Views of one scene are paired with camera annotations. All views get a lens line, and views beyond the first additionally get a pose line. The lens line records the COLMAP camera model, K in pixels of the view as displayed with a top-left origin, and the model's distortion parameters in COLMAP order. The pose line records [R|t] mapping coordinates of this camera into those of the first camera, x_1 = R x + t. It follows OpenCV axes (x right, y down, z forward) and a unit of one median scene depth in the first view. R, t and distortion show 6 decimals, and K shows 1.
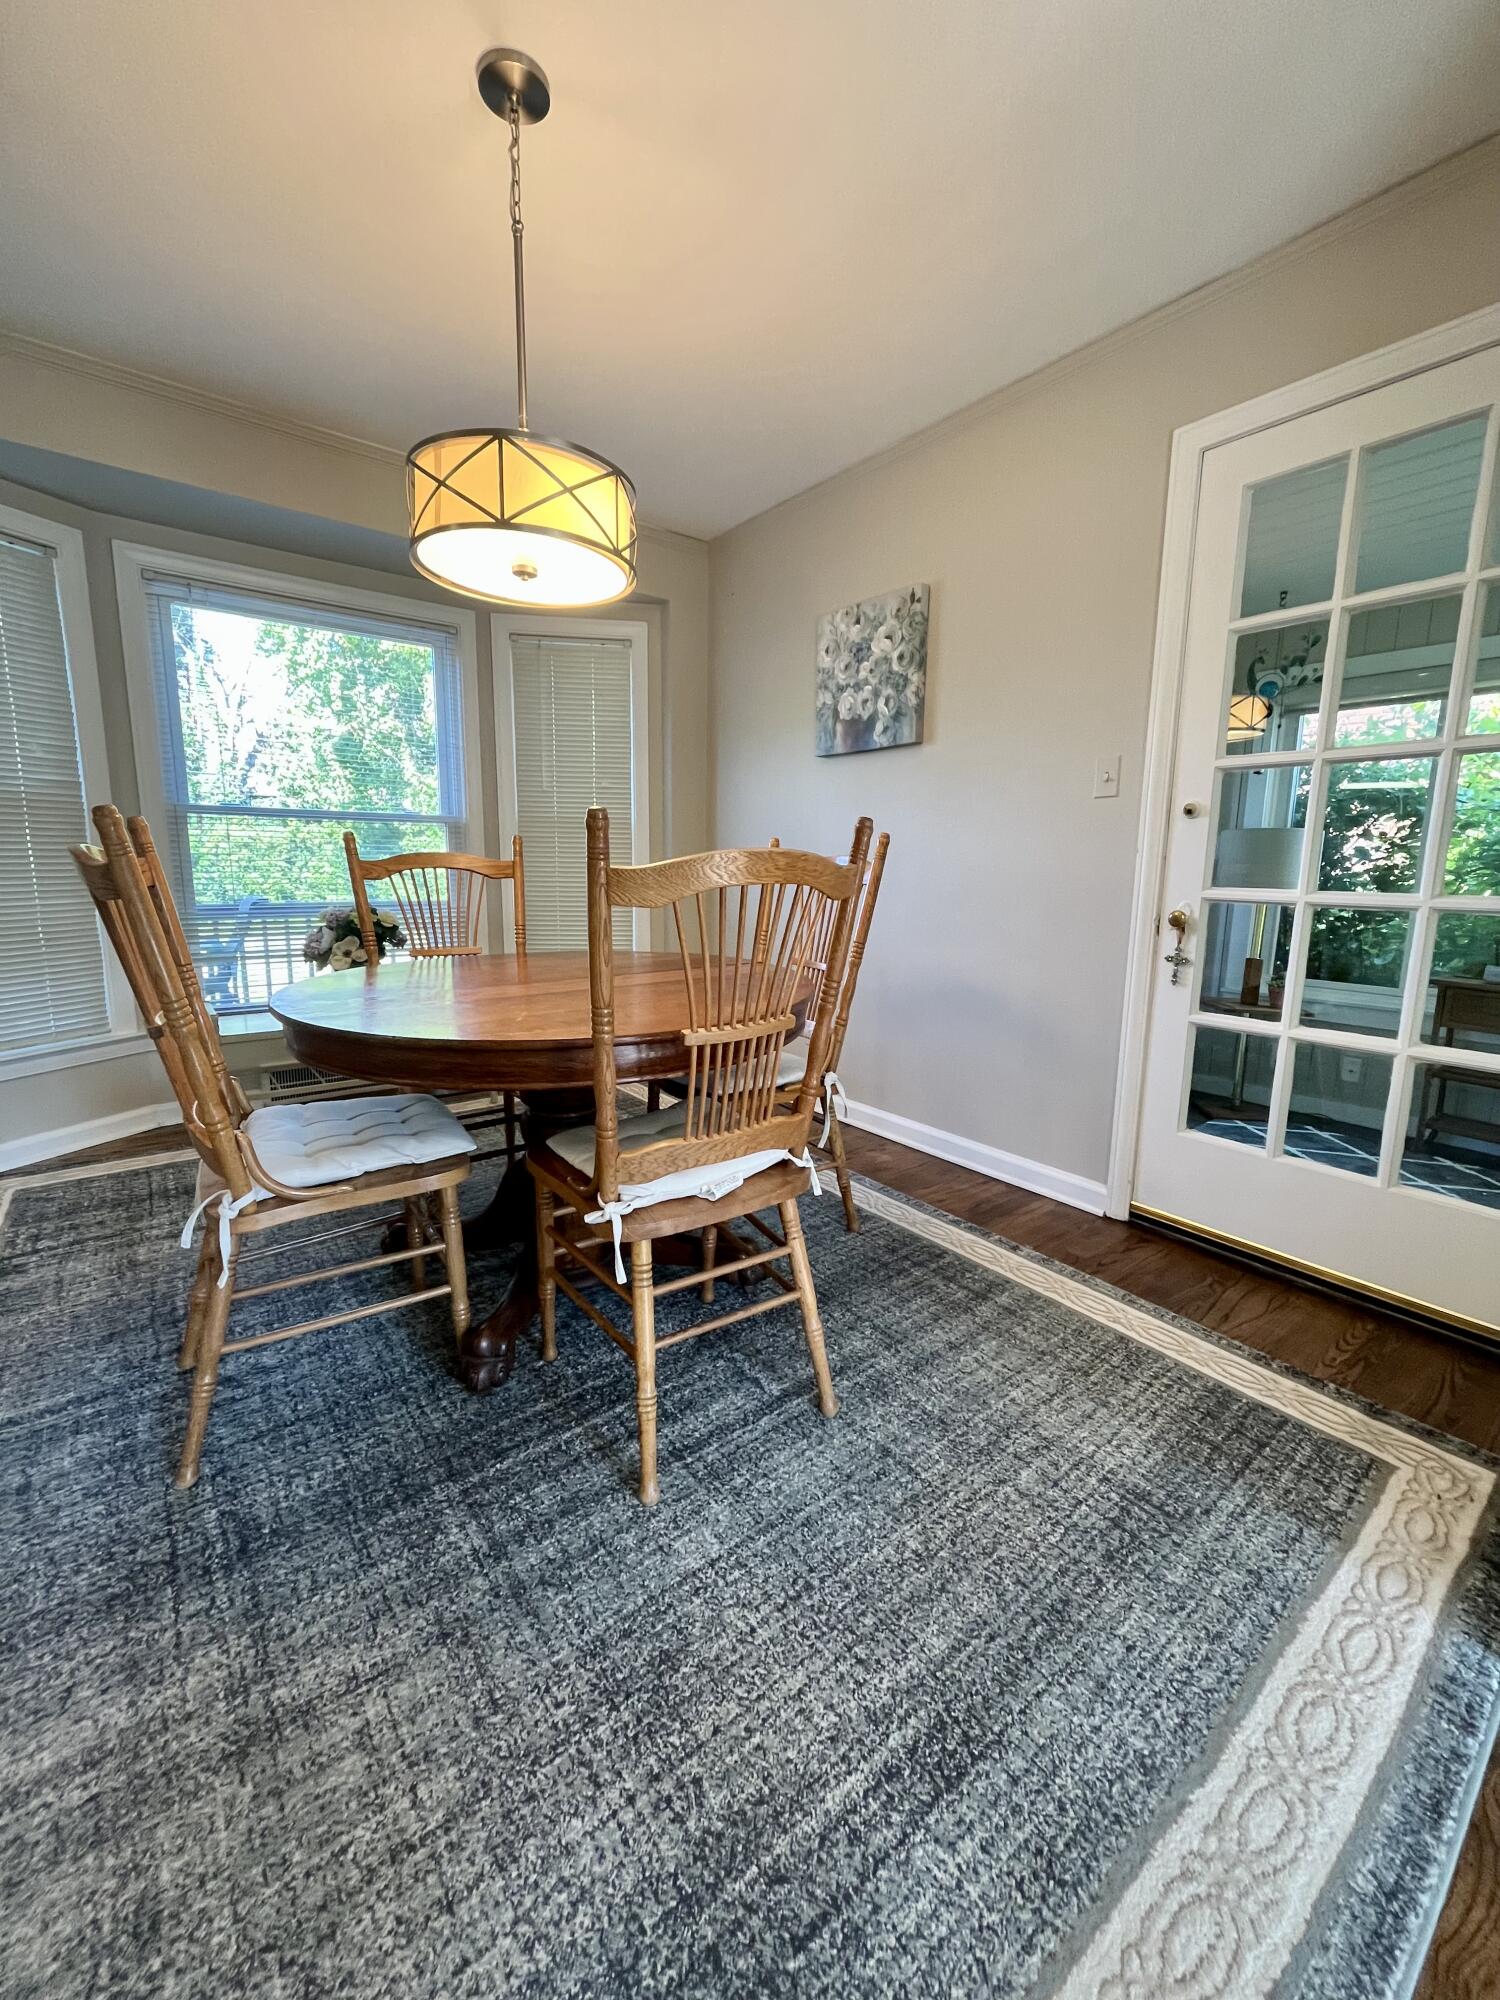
lens RADIAL K [[807.4, 0, 763.0], [0, 807.4, 994.8], [0, 0, 1]] dist [-0.002912, -0.000309]
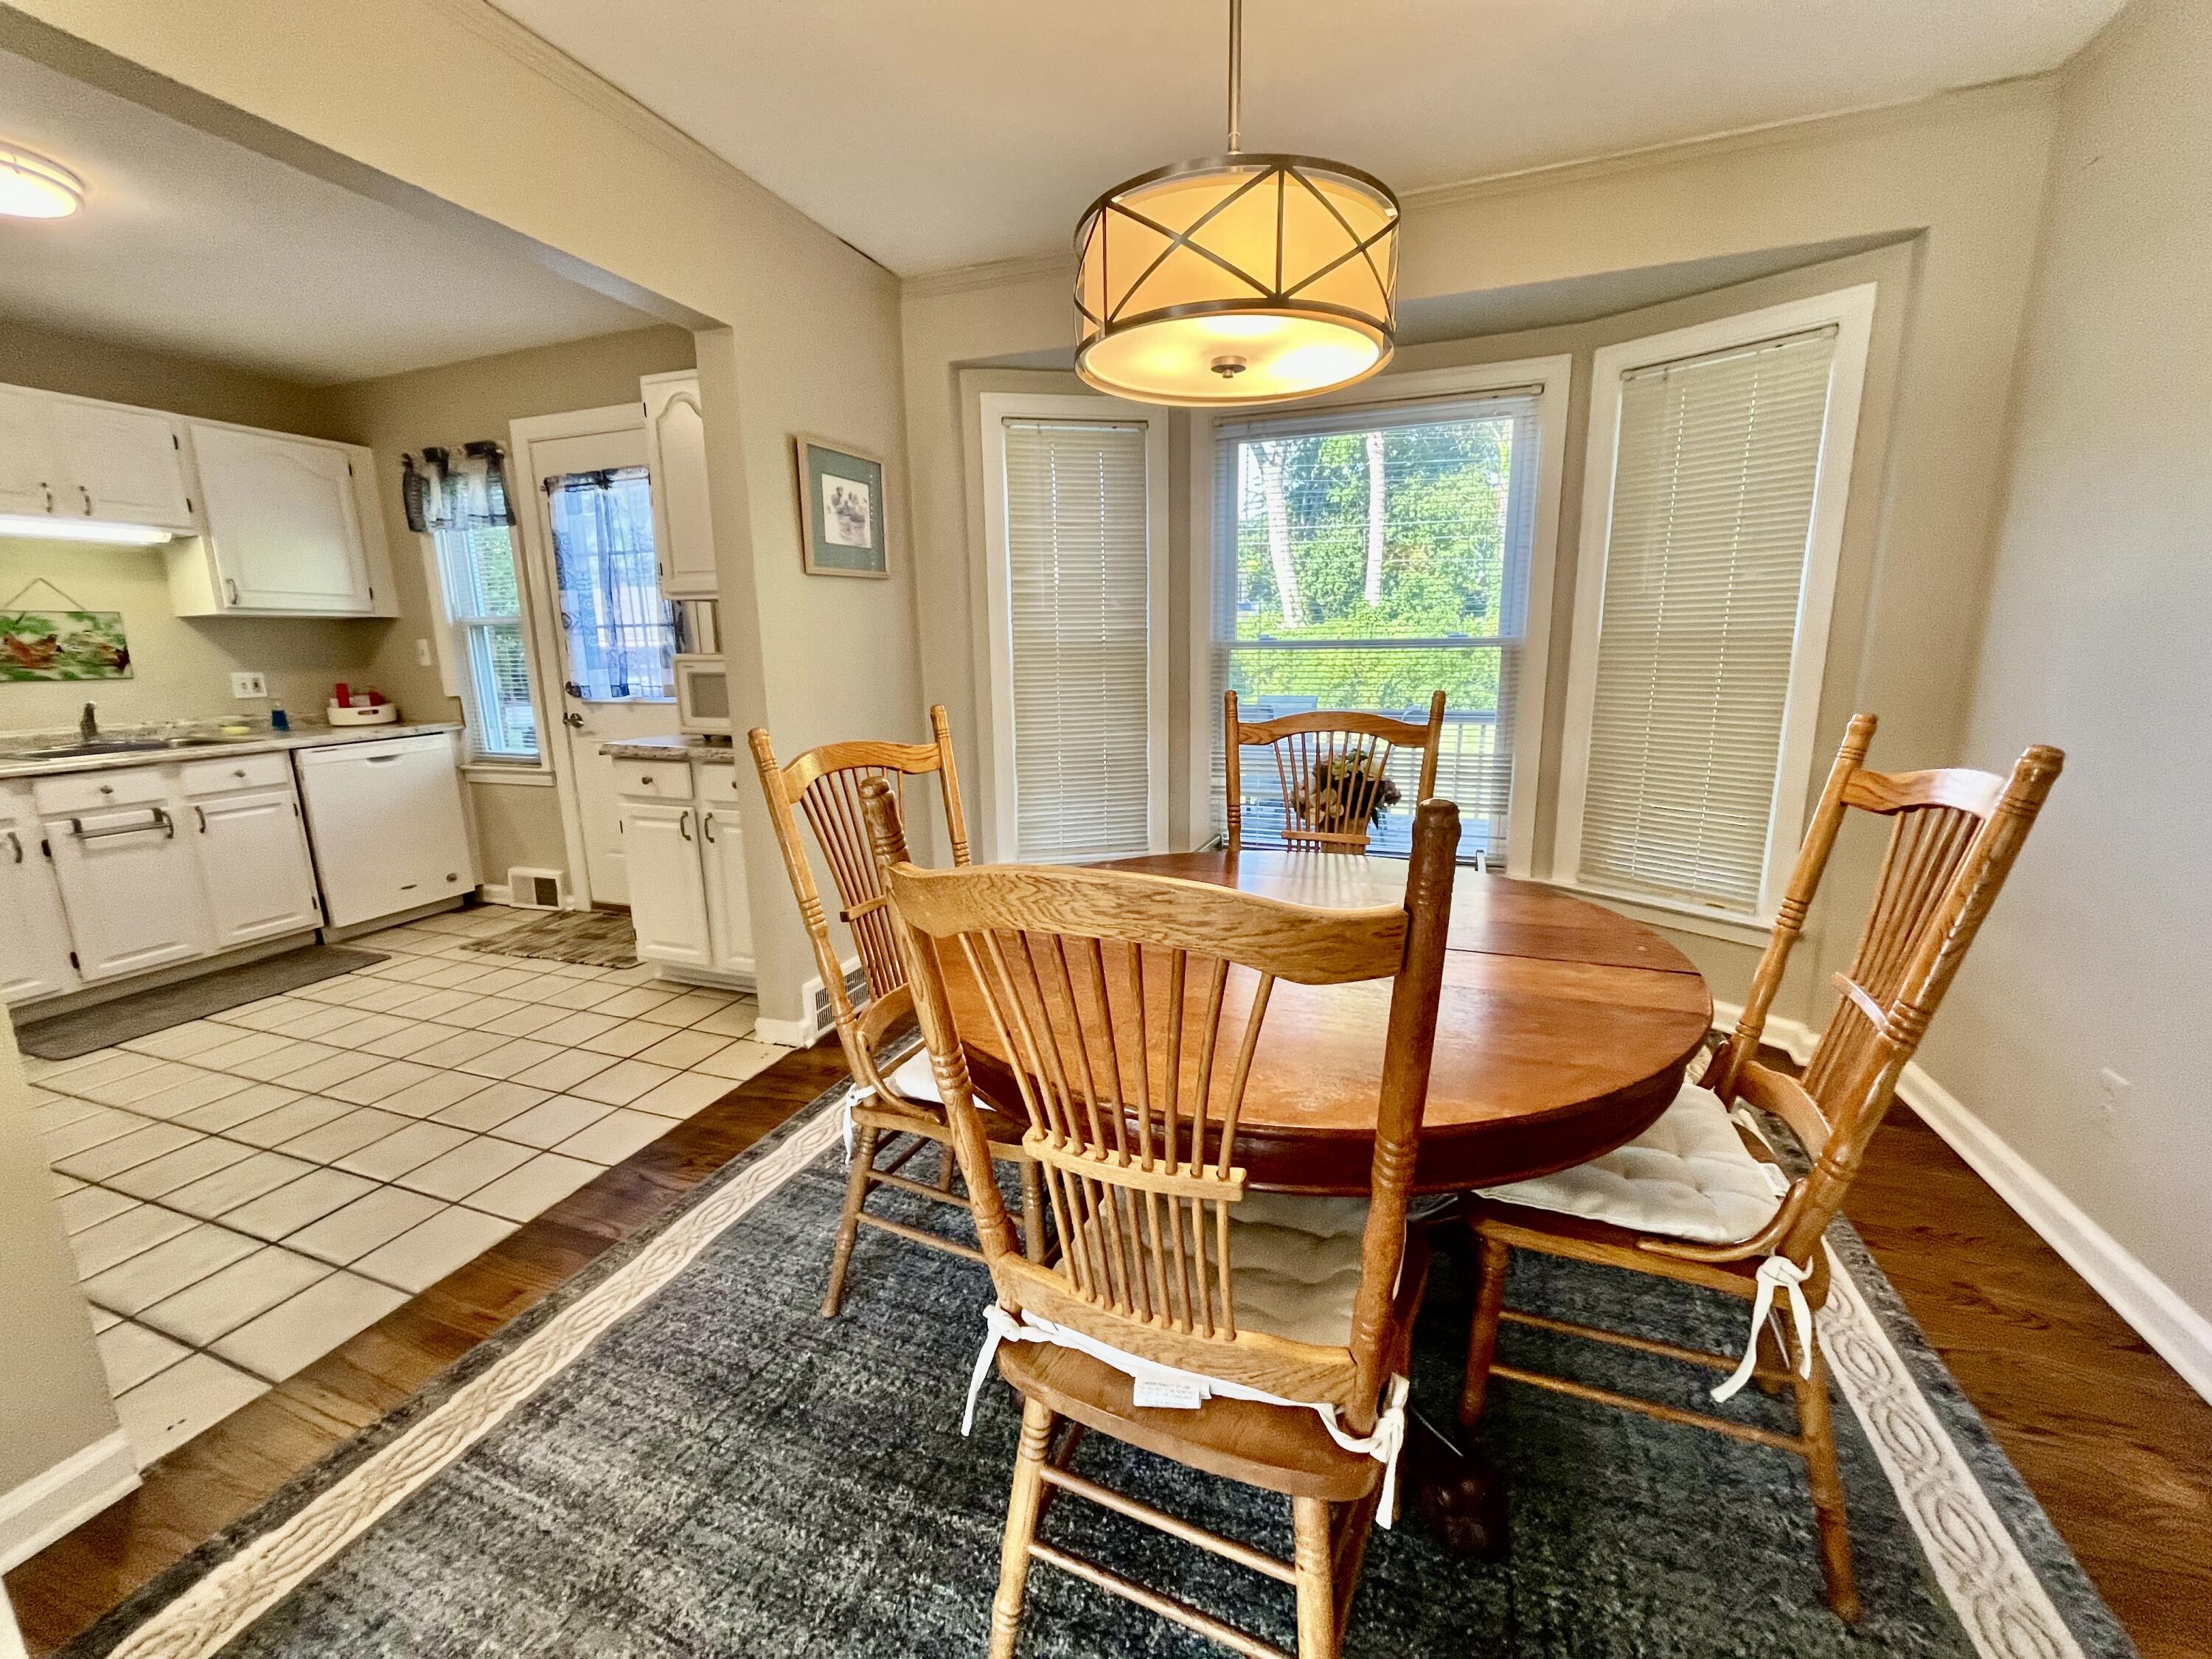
lens RADIAL K [[893.0, 0, 1103.4], [0, 893.0, 822.6], [0, 0, 1]] dist [-0.002912, -0.000309]
pose [[0.514501, 0.146903, -0.844812, 0.191329], [-0.115759, 0.988096, 0.101320, -0.106998], [0.849640, 0.045665, 0.525382, 0.279104]]
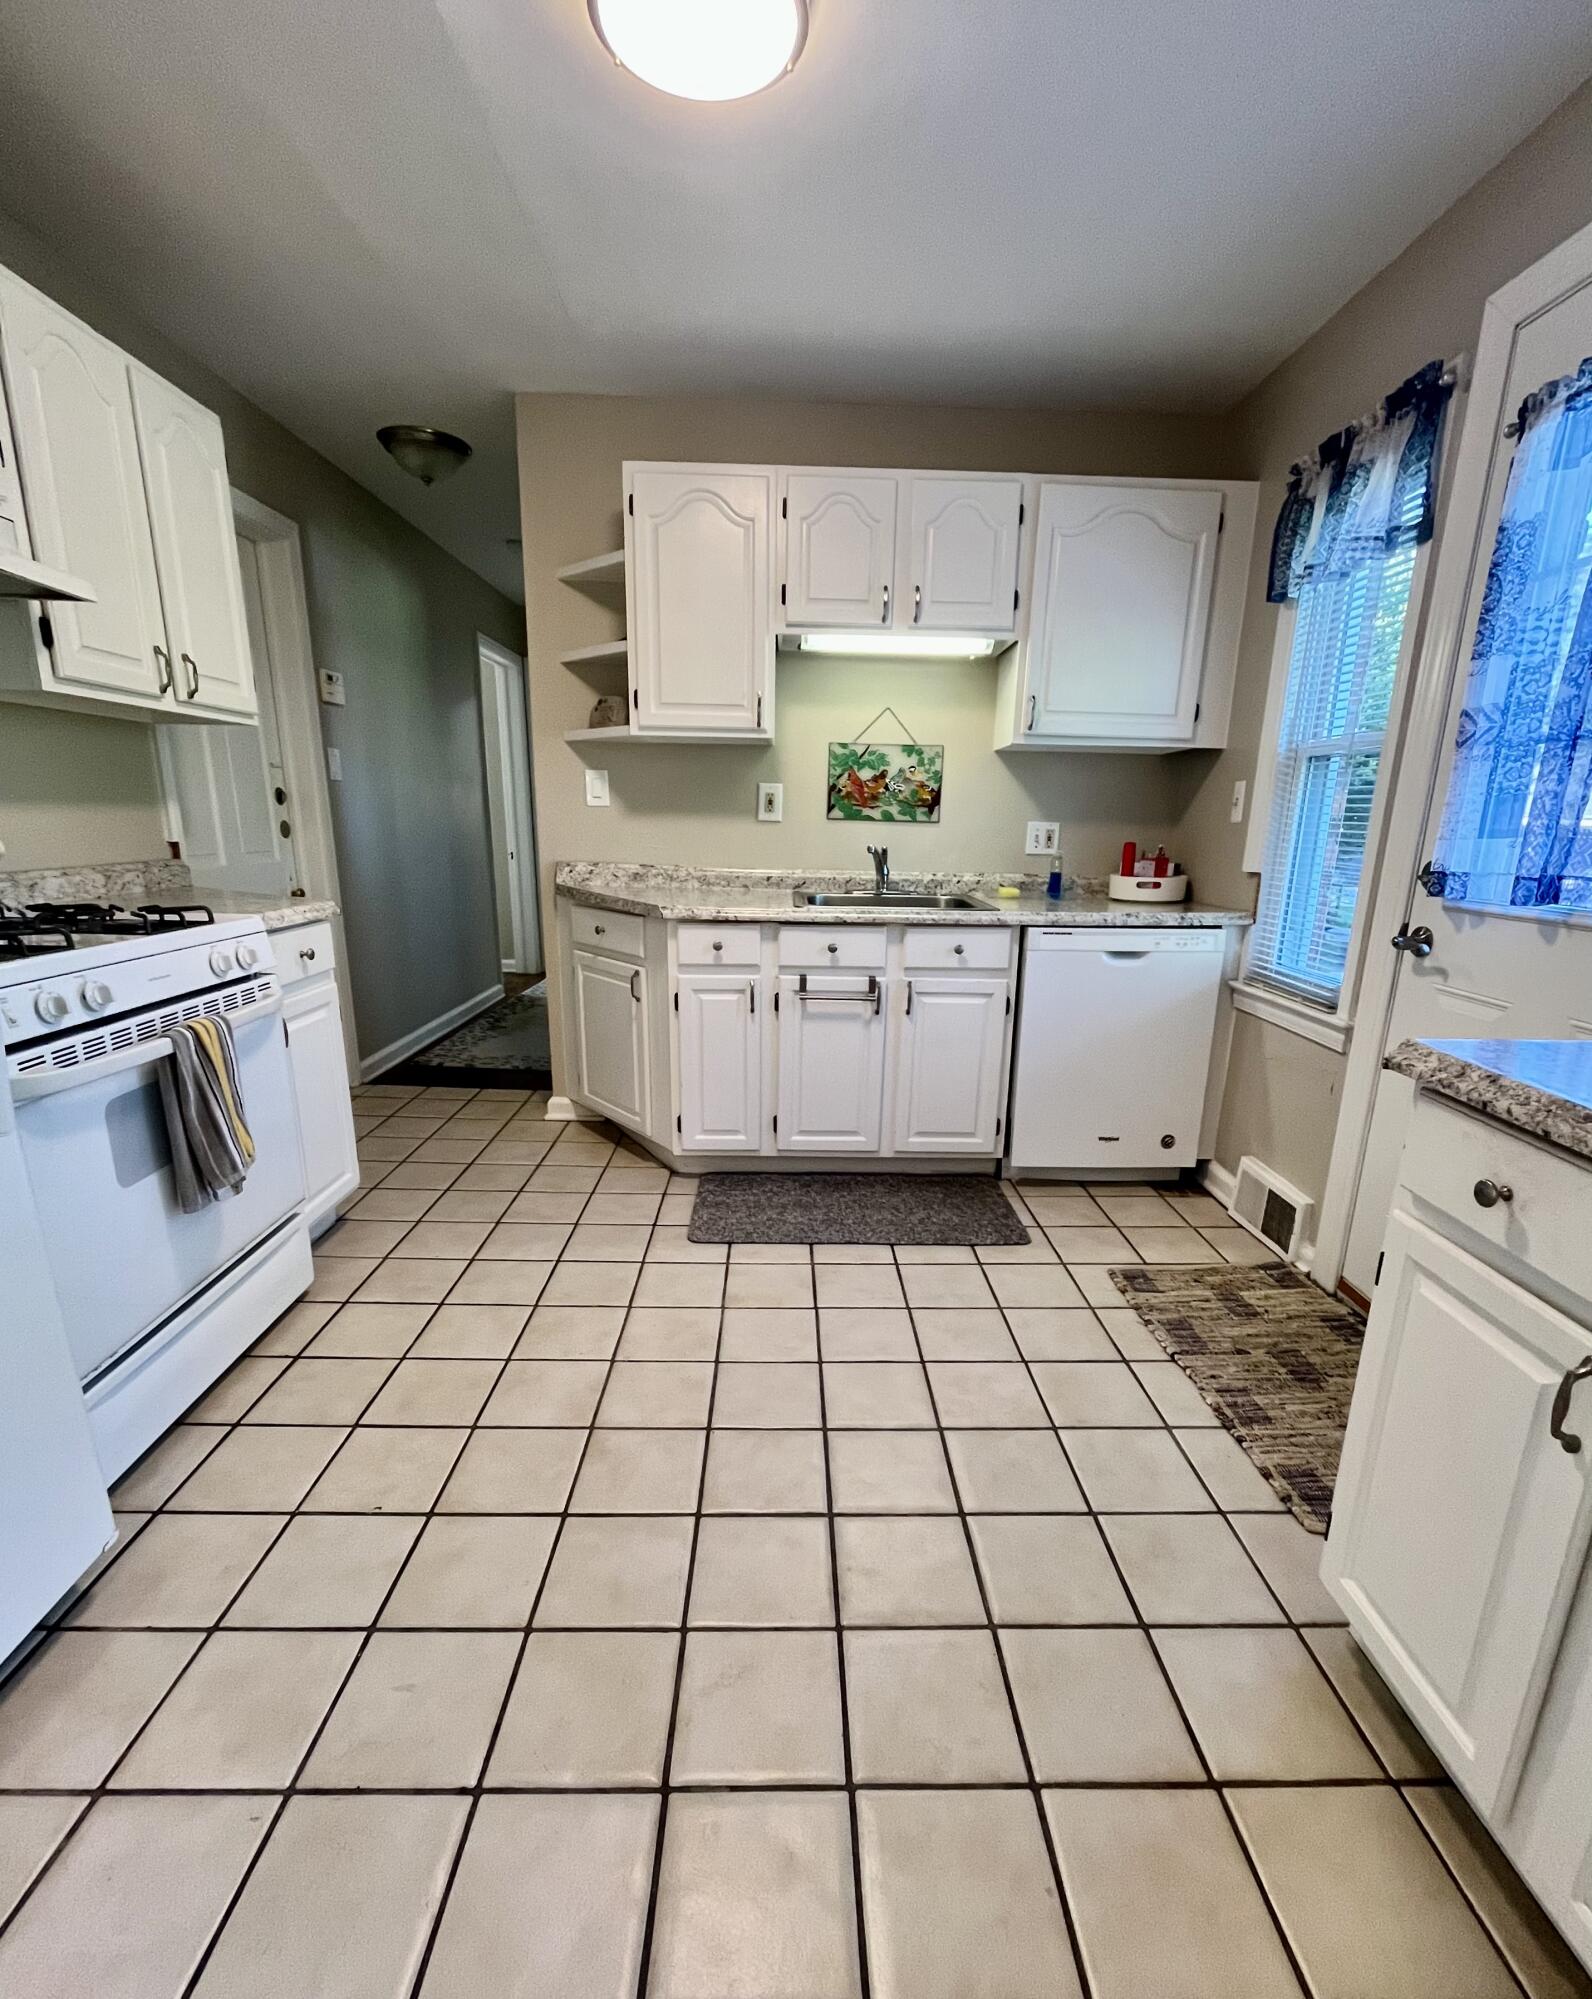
lens RADIAL K [[905.7, 0, 804.3], [0, 905.7, 1057.9], [0, 0, 1]] dist [-0.003223, -0.000836]
pose [[-0.608902, 0.176310, -0.773404, -0.550081], [-0.159448, 0.927883, 0.337059, -0.104183], [0.777055, 0.328554, -0.536878, 0.335487]]
